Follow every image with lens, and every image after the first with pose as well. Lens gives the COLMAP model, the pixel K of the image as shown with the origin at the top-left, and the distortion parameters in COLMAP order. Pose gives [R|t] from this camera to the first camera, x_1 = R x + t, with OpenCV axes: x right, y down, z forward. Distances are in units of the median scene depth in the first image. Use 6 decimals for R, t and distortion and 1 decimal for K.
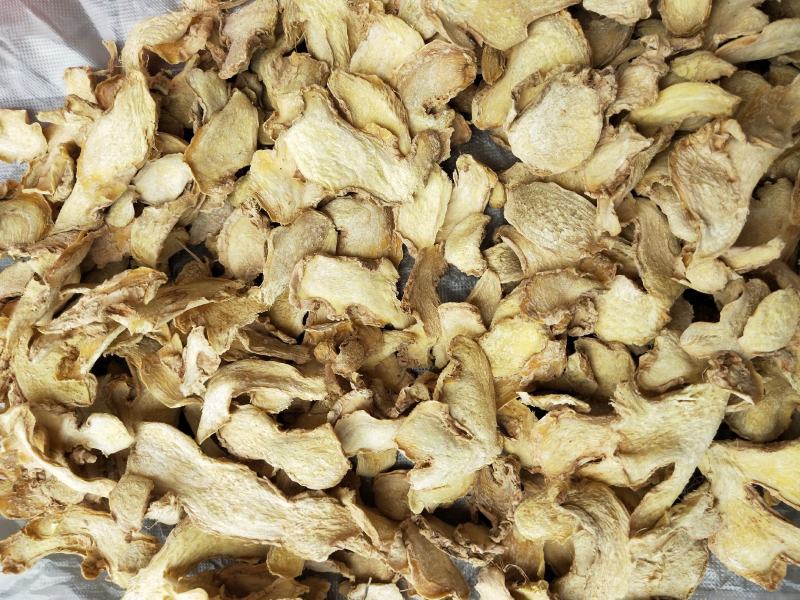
lens RADIAL K [[640.1, 0, 408.8], [0, 640.1, 297.8], [0, 0, 1]] dist [0.002015, -0.027947]
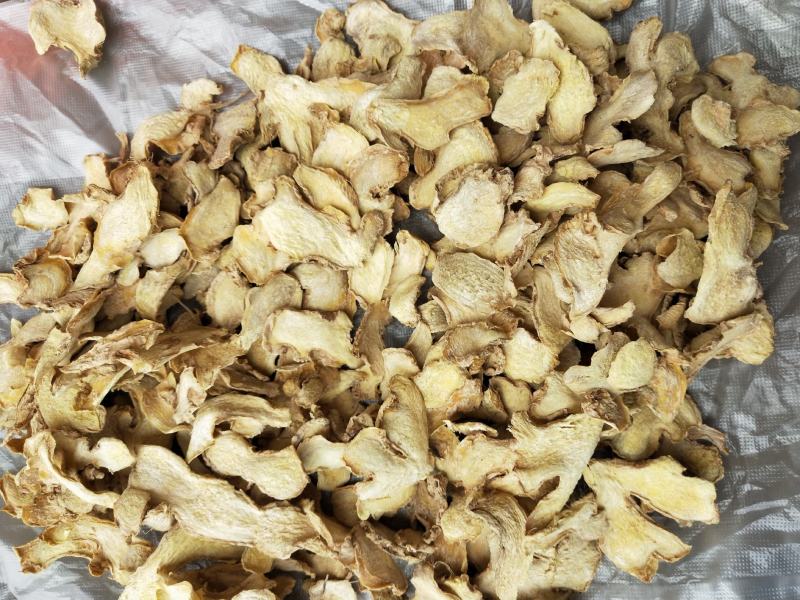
lens RADIAL K [[640.1, 0, 408.8], [0, 640.1, 297.8], [0, 0, 1]] dist [0.002015, -0.027947]
pose [[1.000000, 0.000709, 0.000495, 0.098299], [-0.000685, 0.998849, -0.047966, -0.030606], [-0.000528, 0.047965, 0.998849, -0.249746]]
